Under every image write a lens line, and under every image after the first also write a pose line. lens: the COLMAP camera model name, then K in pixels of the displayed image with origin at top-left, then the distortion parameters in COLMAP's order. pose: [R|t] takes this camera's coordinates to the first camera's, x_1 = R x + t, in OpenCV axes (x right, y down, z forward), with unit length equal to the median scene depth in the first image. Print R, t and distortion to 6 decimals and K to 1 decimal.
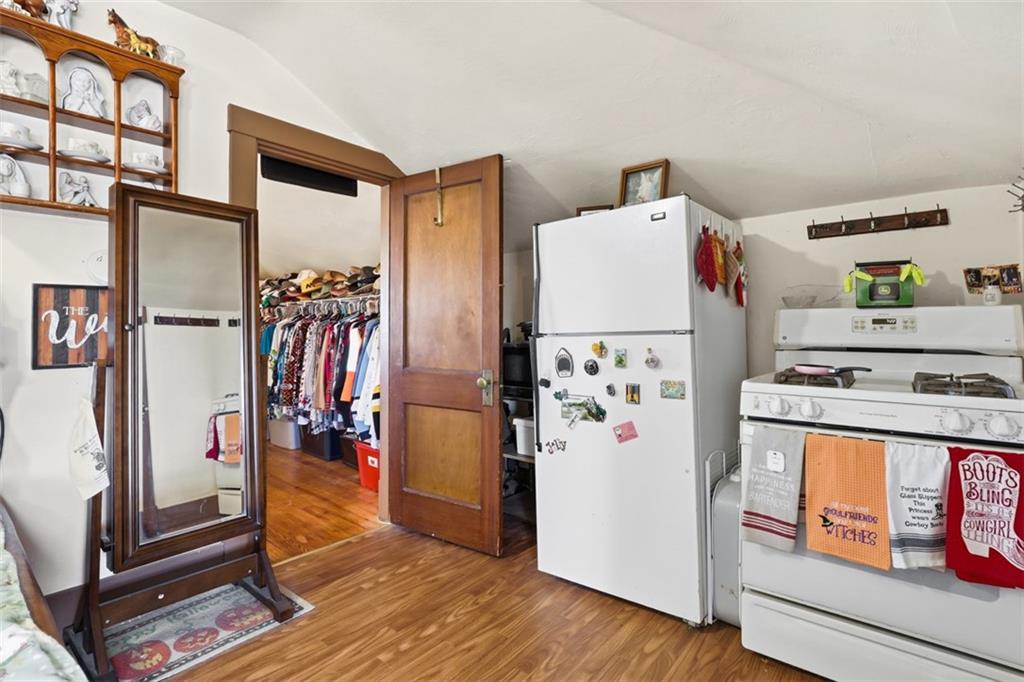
lens RADIAL K [[485.0, 0, 523.3], [0, 485.0, 327.7], [0, 0, 1]] dist [0.000753, 0.000738]
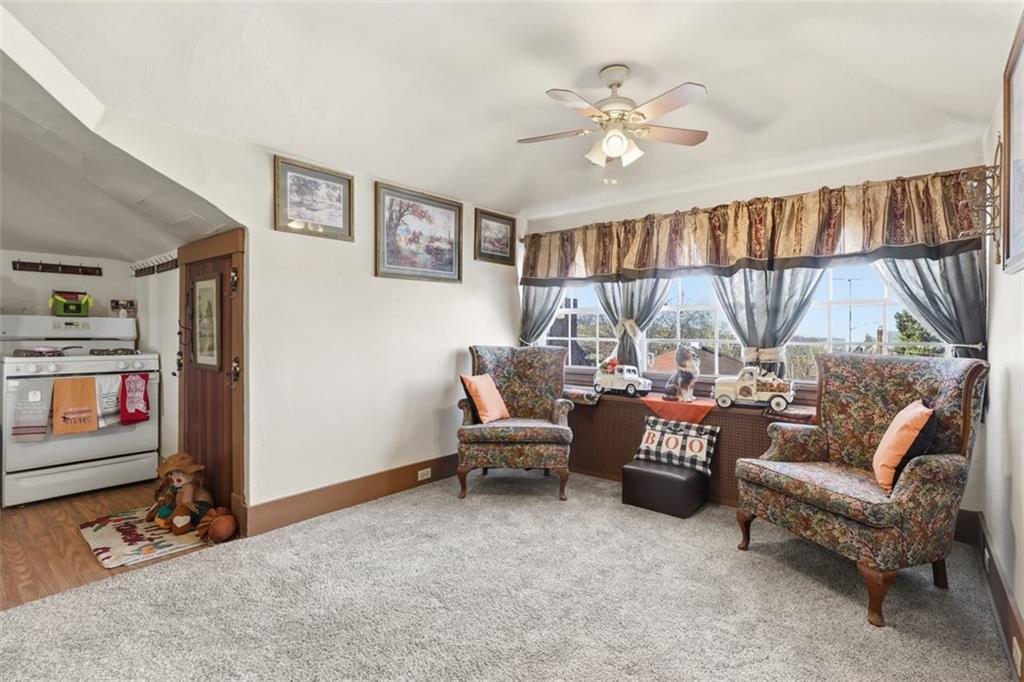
lens RADIAL K [[485.0, 0, 523.3], [0, 485.0, 327.7], [0, 0, 1]] dist [0.000753, 0.000738]
pose [[0.007983, 0.010801, 0.999910, -1.230449], [-0.013471, 0.999852, -0.010693, -0.001885], [-0.999877, -0.013384, 0.008128, -0.837594]]
